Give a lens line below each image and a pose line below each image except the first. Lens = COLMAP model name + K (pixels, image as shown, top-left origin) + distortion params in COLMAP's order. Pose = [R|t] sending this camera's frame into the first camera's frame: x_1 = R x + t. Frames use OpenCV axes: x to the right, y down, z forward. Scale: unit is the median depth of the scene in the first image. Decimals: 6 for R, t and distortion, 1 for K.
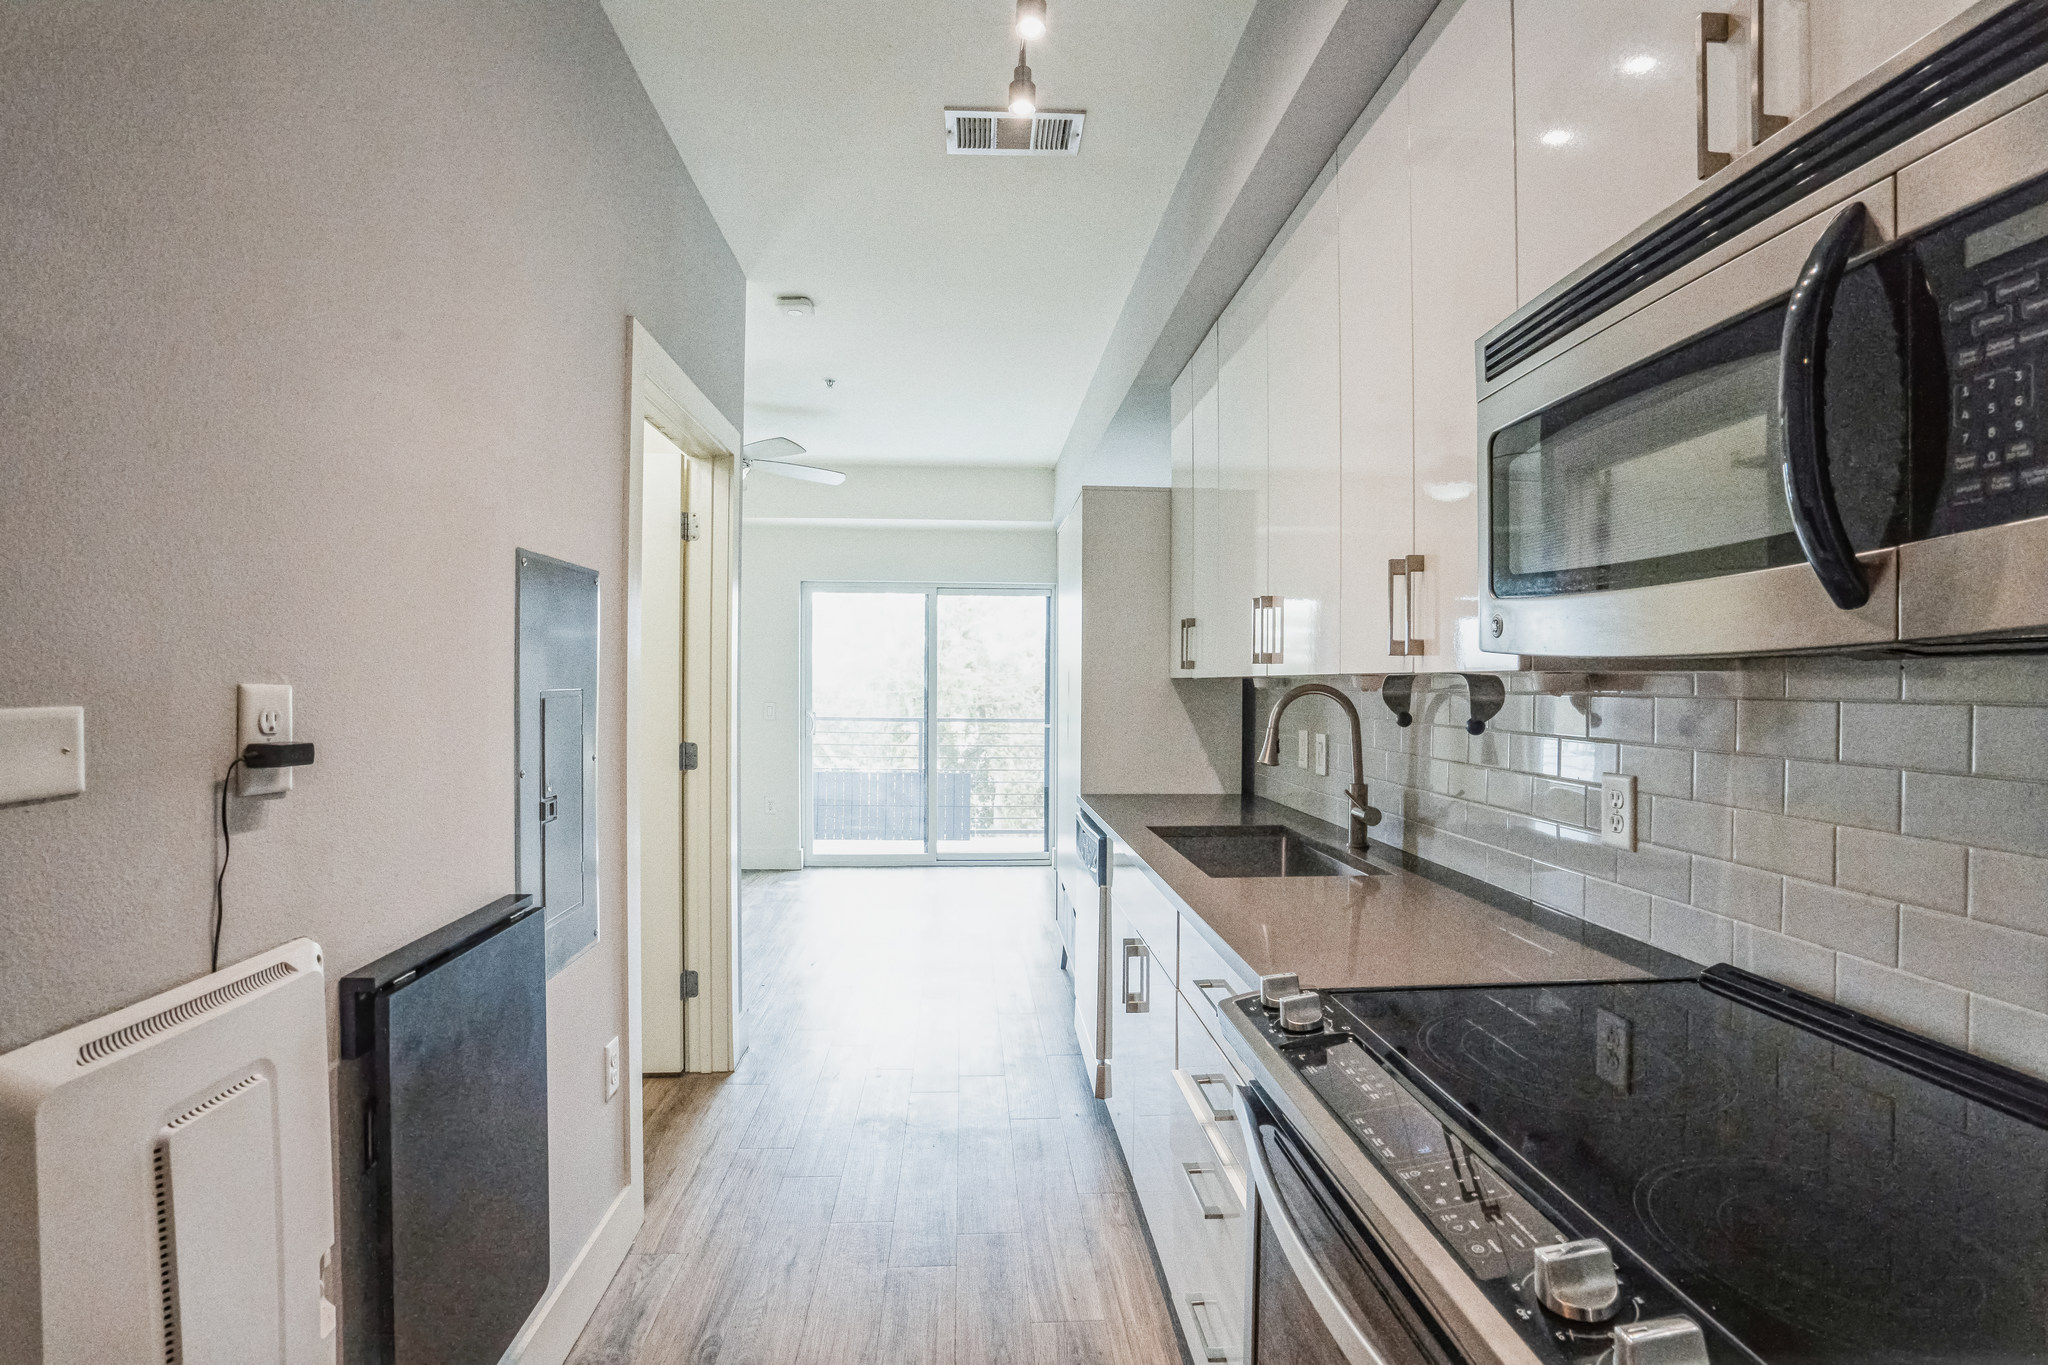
lens RADIAL K [[948.4, 0, 1020.5], [0, 948.4, 686.8], [0, 0, 1]] dist [-0.060557, 0.016482]
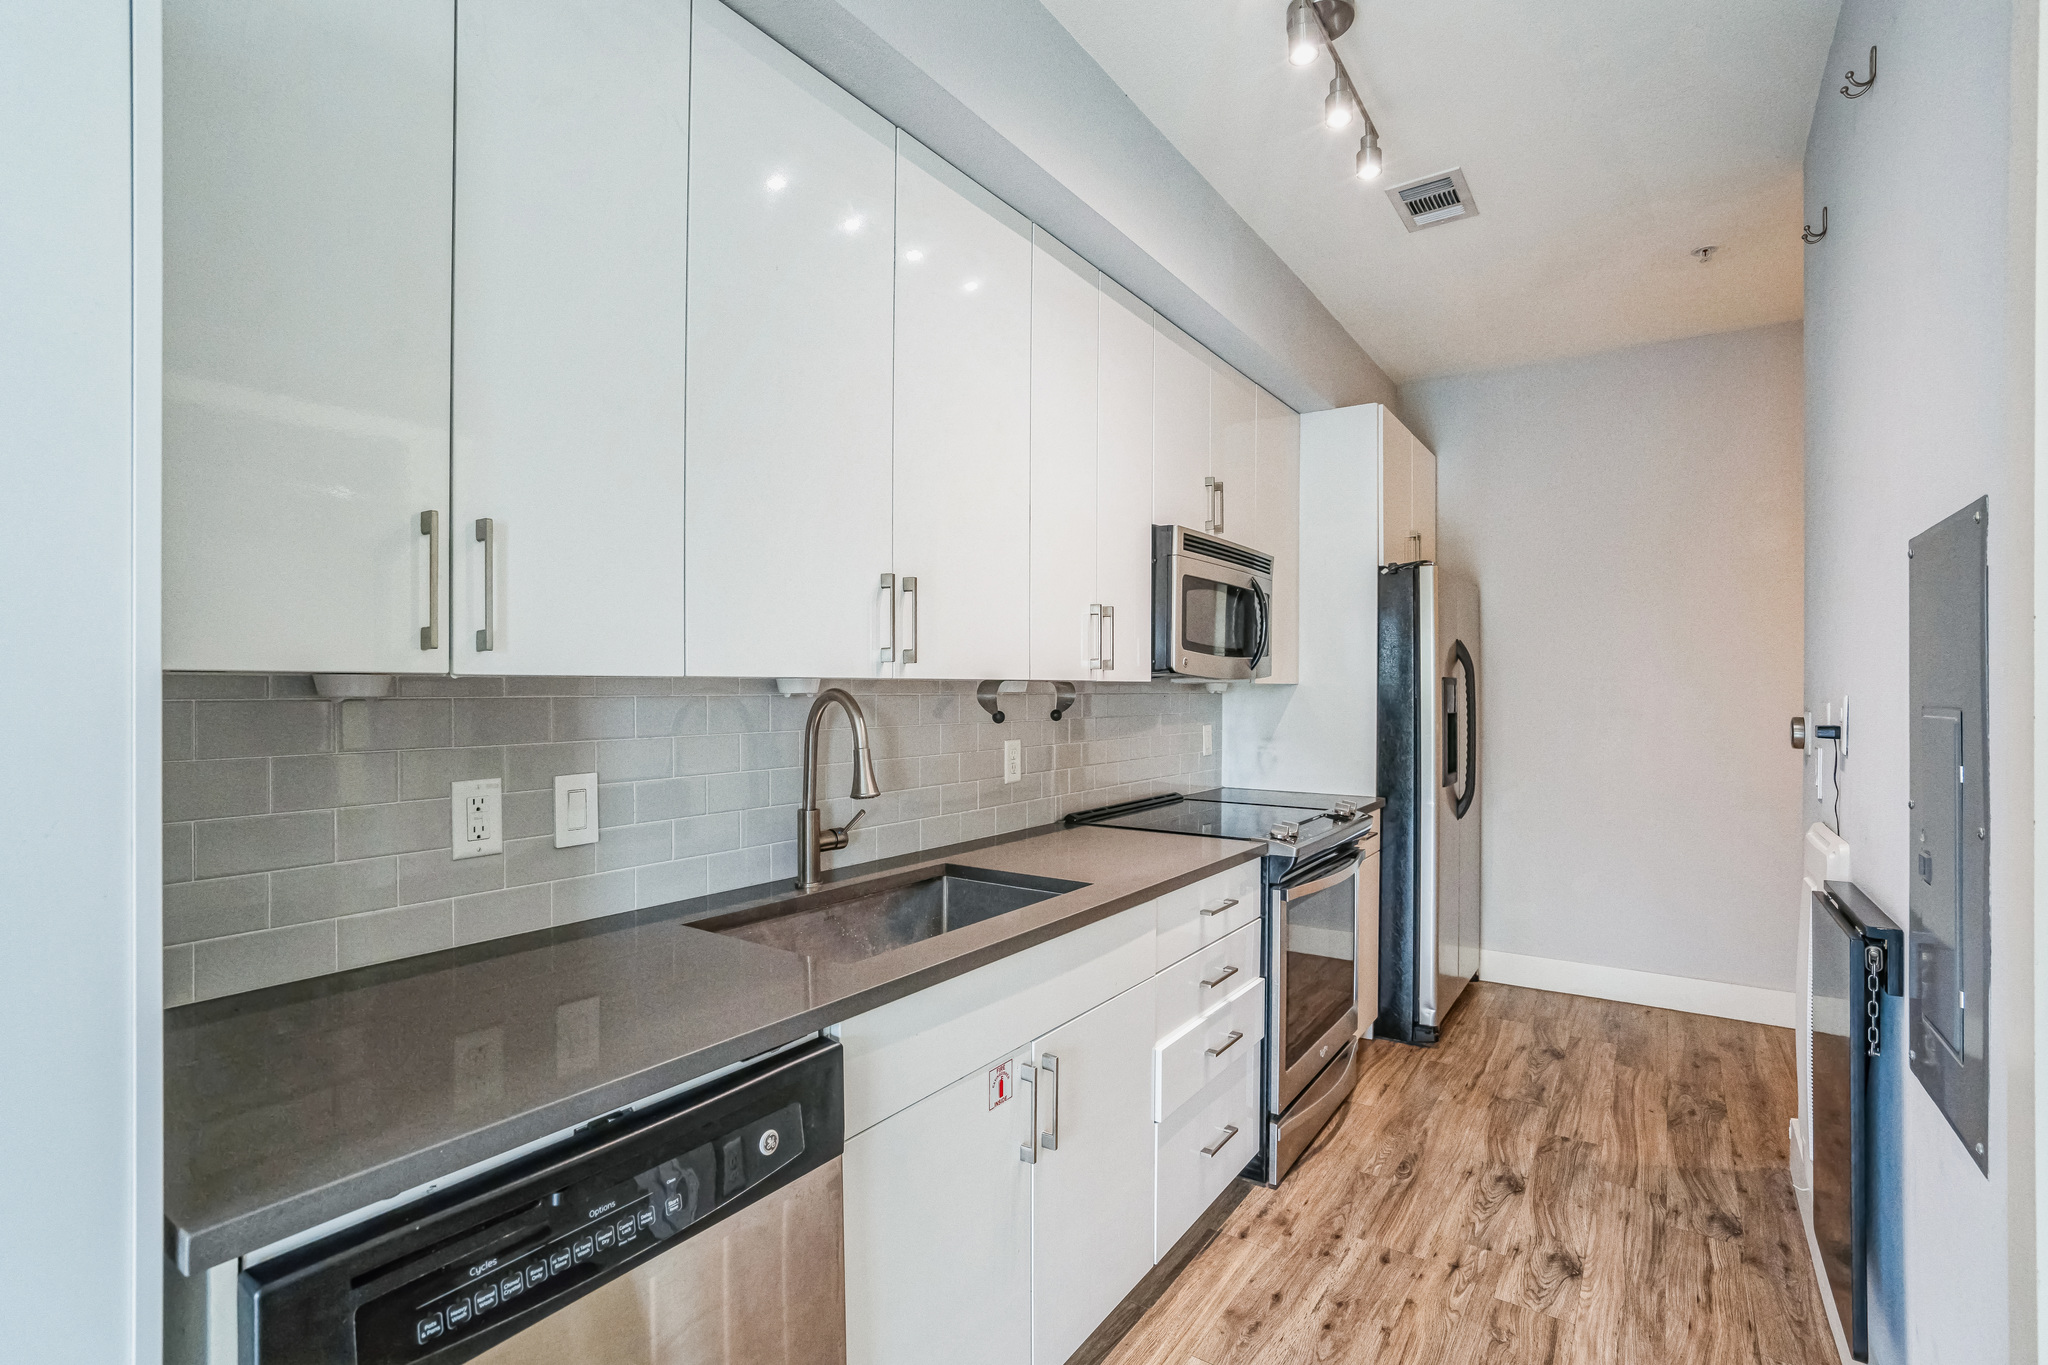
lens RADIAL K [[948.4, 0, 1028.5], [0, 948.4, 679.9], [0, 0, 1]] dist [-0.060557, 0.016482]
pose [[-0.781815, -0.011980, 0.623395, -0.429534], [-0.009172, 0.999928, 0.007714, -0.025314], [-0.623443, 0.000313, -0.781869, 2.007118]]
